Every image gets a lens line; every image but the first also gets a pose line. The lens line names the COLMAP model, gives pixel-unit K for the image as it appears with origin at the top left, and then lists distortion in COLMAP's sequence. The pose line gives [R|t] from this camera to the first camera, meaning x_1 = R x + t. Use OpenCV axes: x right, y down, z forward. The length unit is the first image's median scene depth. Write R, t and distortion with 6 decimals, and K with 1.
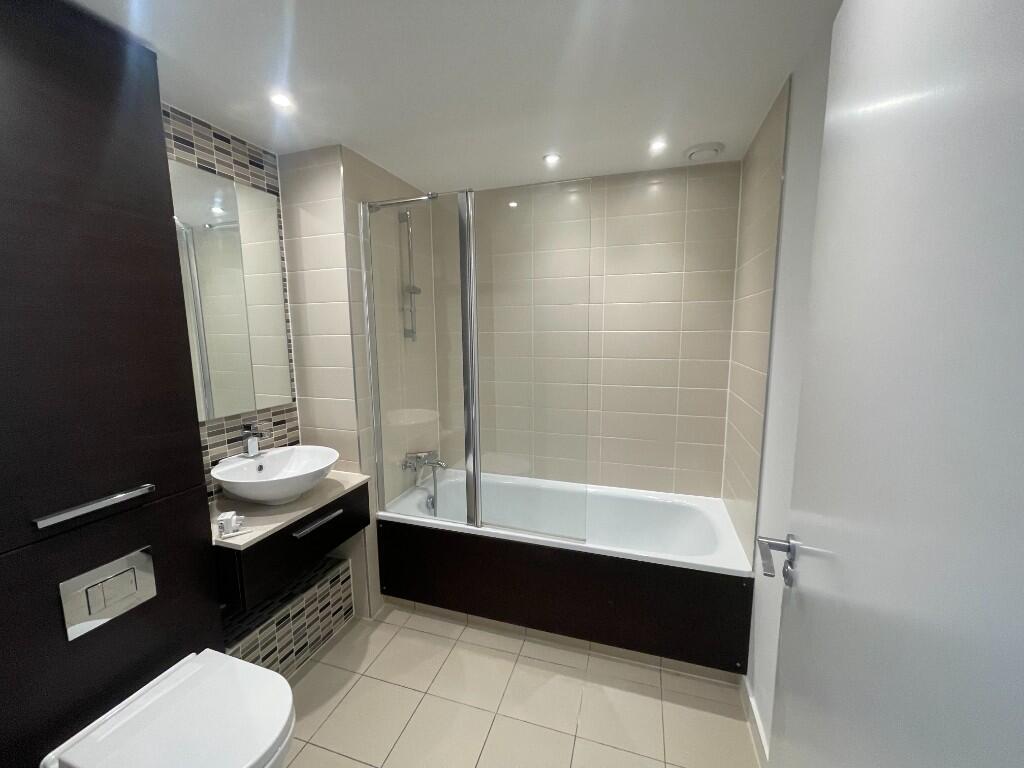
lens RADIAL K [[411.8, 0, 512.0], [0, 411.8, 384.0], [0, 0, 1]] dist [-0.009882, -0.000016]
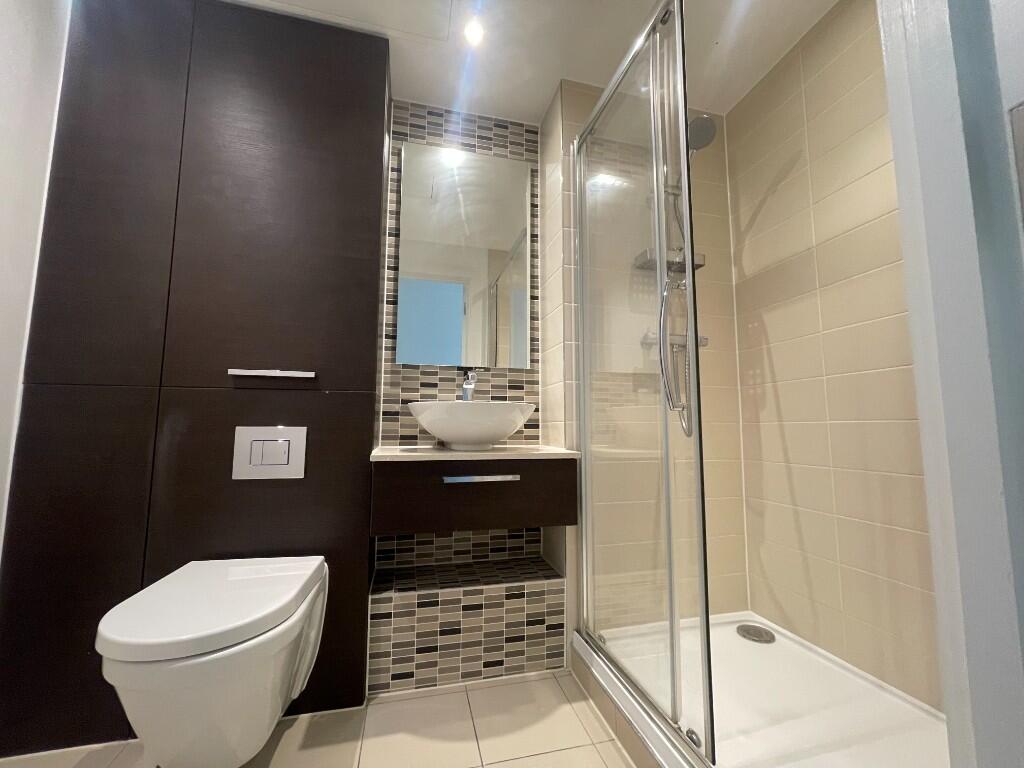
lens RADIAL K [[411.8, 0, 512.0], [0, 411.8, 384.0], [0, 0, 1]] dist [-0.009882, -0.000016]
pose [[0.524669, -0.075093, -0.847988, 0.205018], [-0.117556, 0.980168, -0.159532, 0.266983], [0.843150, 0.183388, 0.505437, 0.603377]]
